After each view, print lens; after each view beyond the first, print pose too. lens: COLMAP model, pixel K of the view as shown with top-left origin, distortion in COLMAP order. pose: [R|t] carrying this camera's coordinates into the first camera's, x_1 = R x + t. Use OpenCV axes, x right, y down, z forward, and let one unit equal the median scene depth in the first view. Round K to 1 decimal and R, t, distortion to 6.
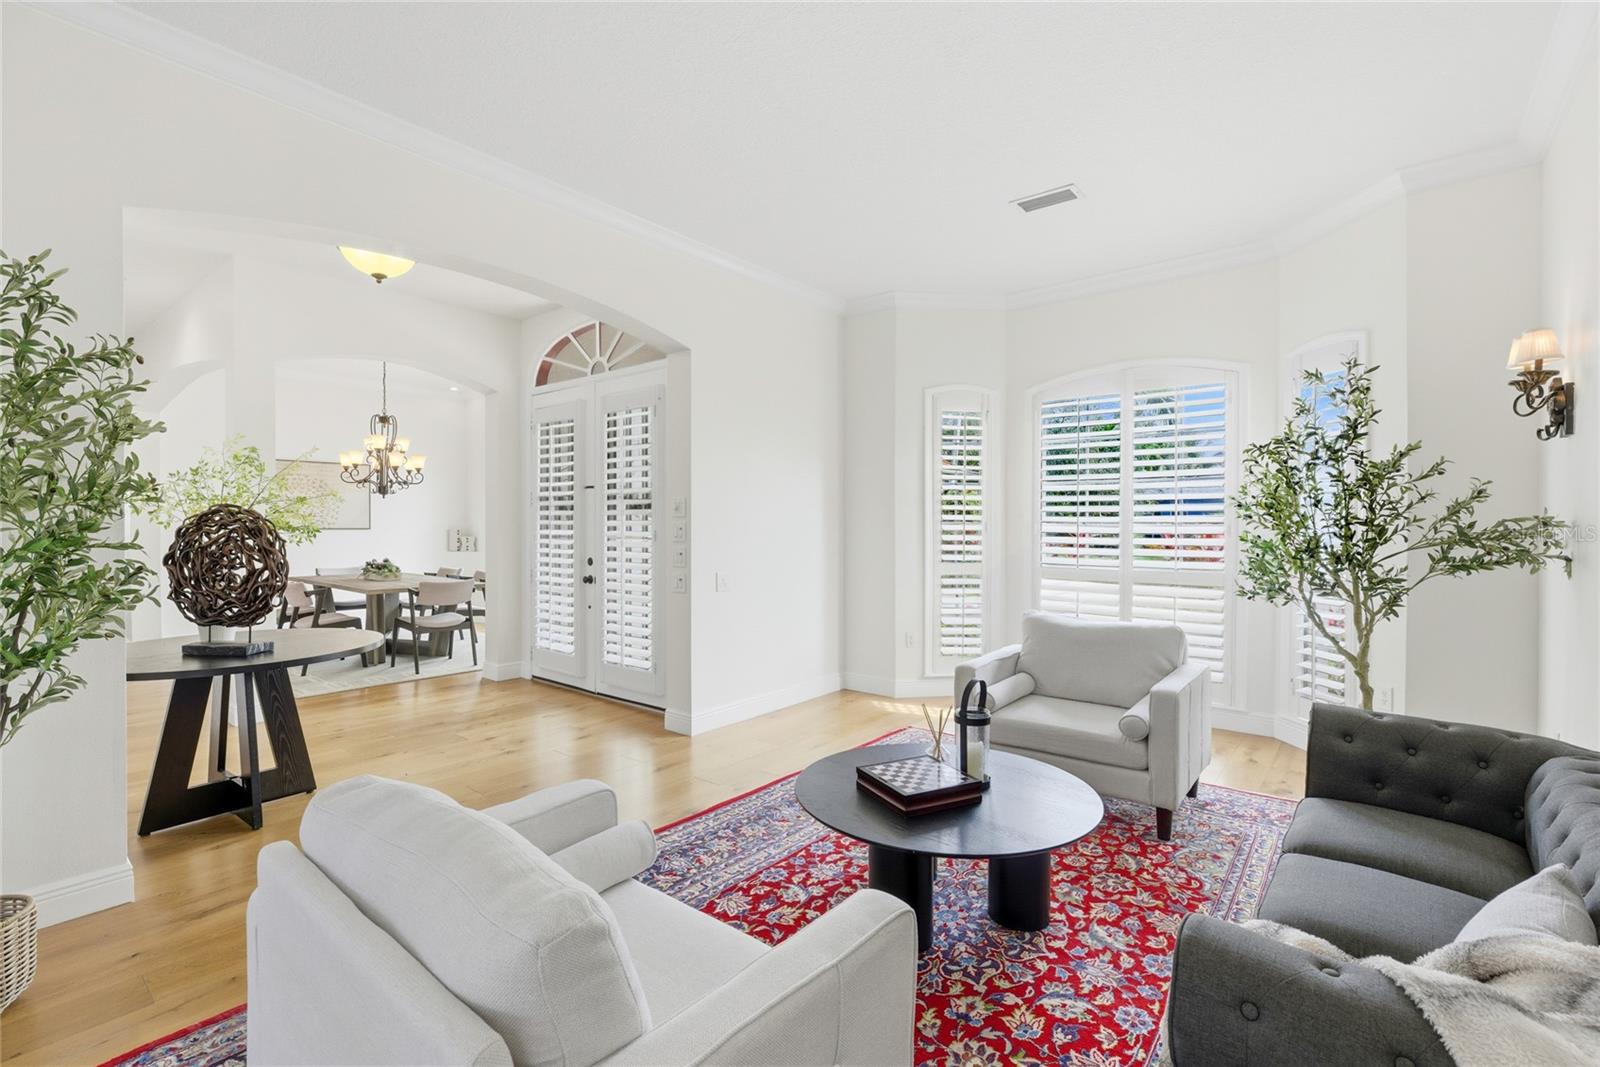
lens RADIAL K [[714.7, 0, 801.8], [0, 714.7, 531.8], [0, 0, 1]] dist [-0.000097, -0.000523]
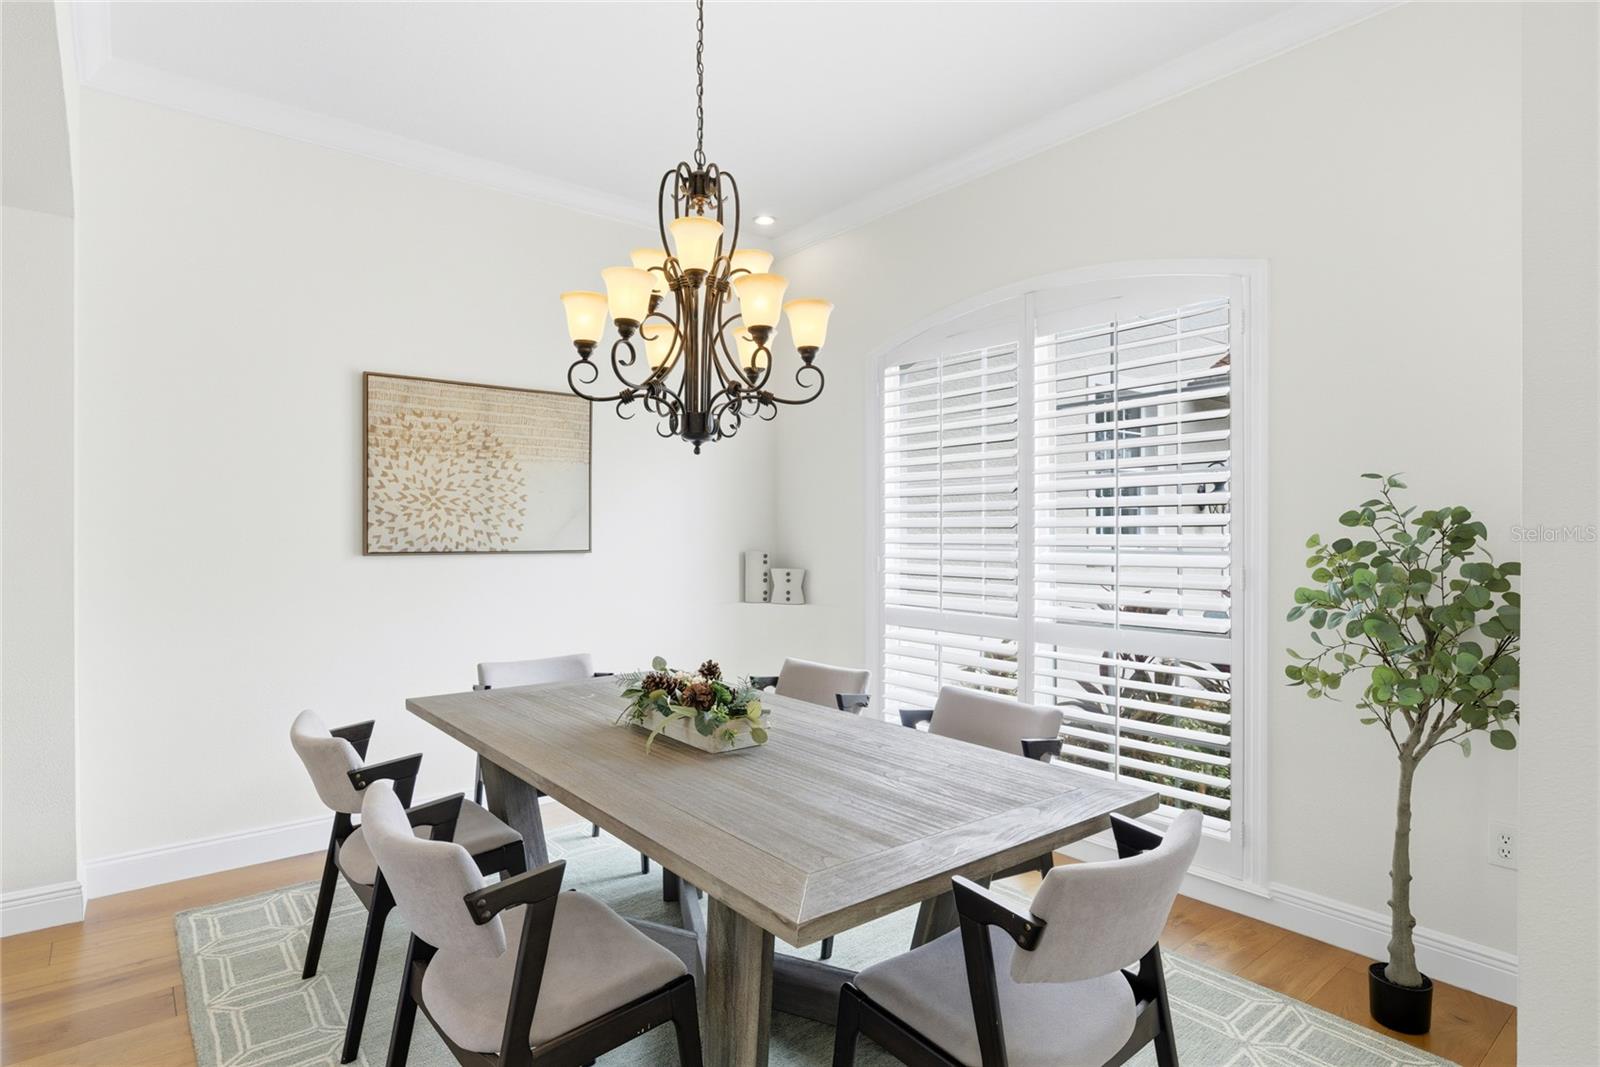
lens RADIAL K [[847.7, 0, 800.0], [0, 847.7, 533.5], [0, 0, 1]] dist [-0.002603, -0.000494]
pose [[0.976801, -0.003840, -0.214113, -0.479679], [0.000789, 0.999897, -0.014337, -0.009721], [0.214146, 0.013836, 0.976704, 0.685752]]
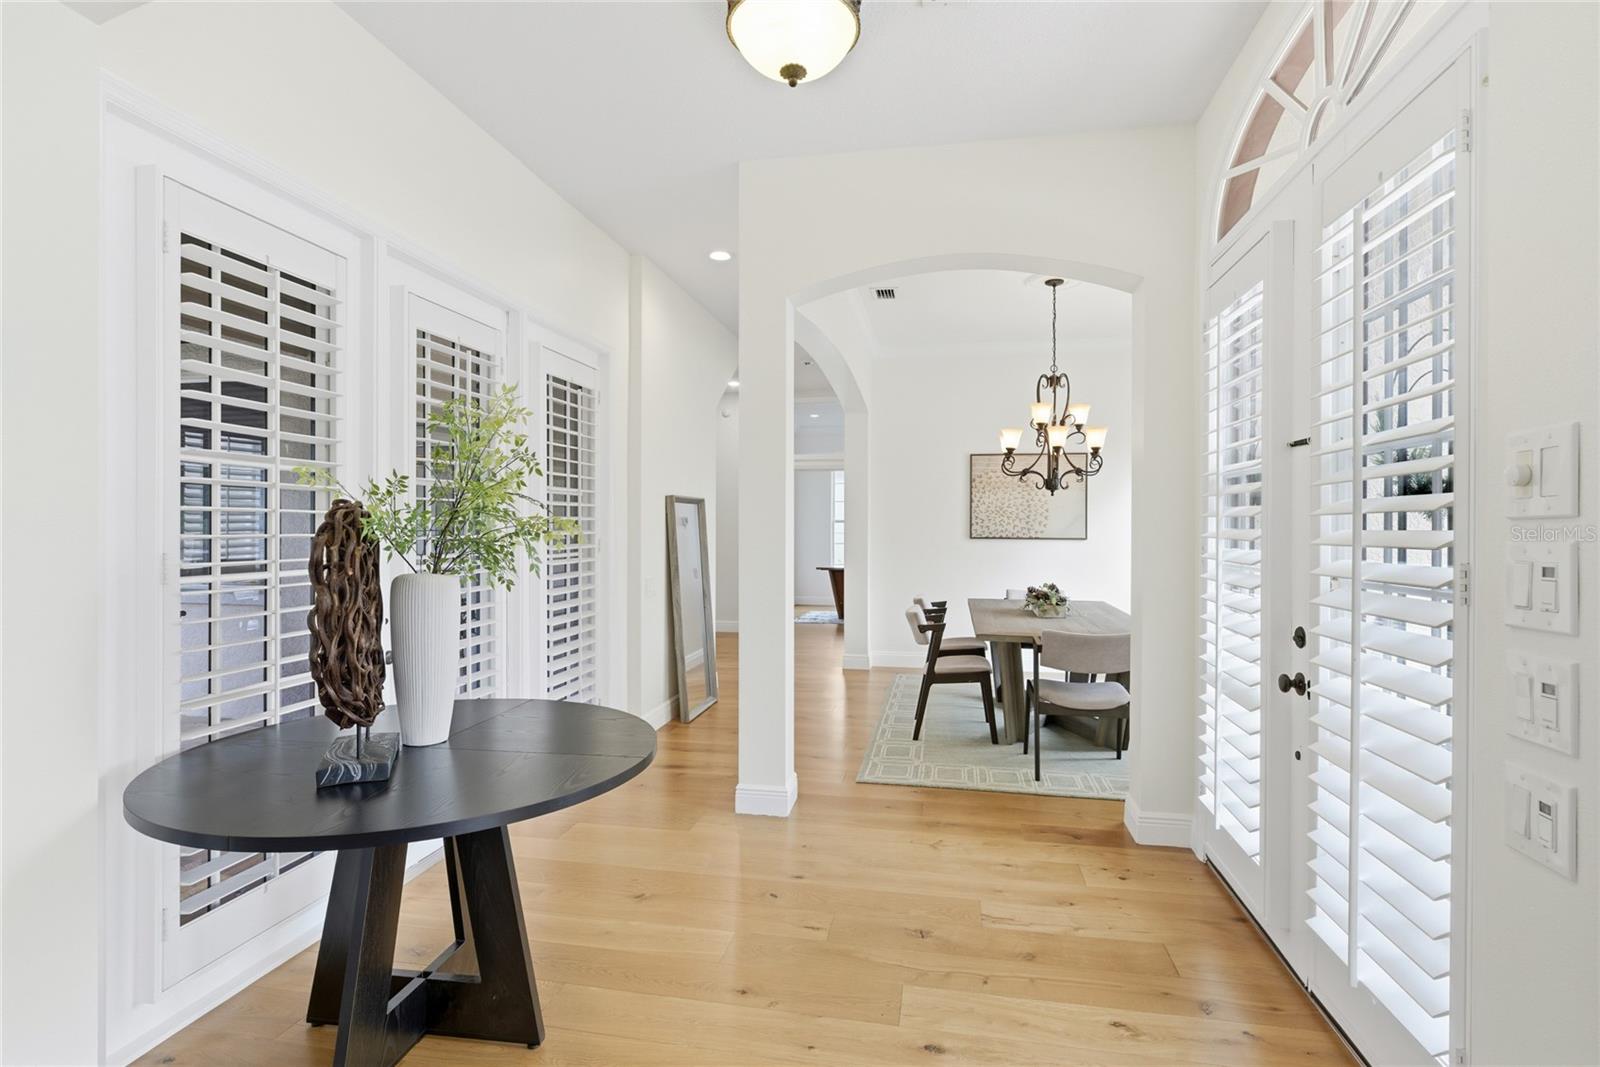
lens RADIAL K [[779.4, 0, 800.0], [0, 779.4, 533.5], [0, 0, 1]] dist [-0.001125, -0.000164]
pose [[0.472222, 0.005099, -0.881465, -0.043969], [-0.010819, 0.999941, -0.000012, -0.008477], [0.881413, 0.009543, 0.472249, 0.445224]]
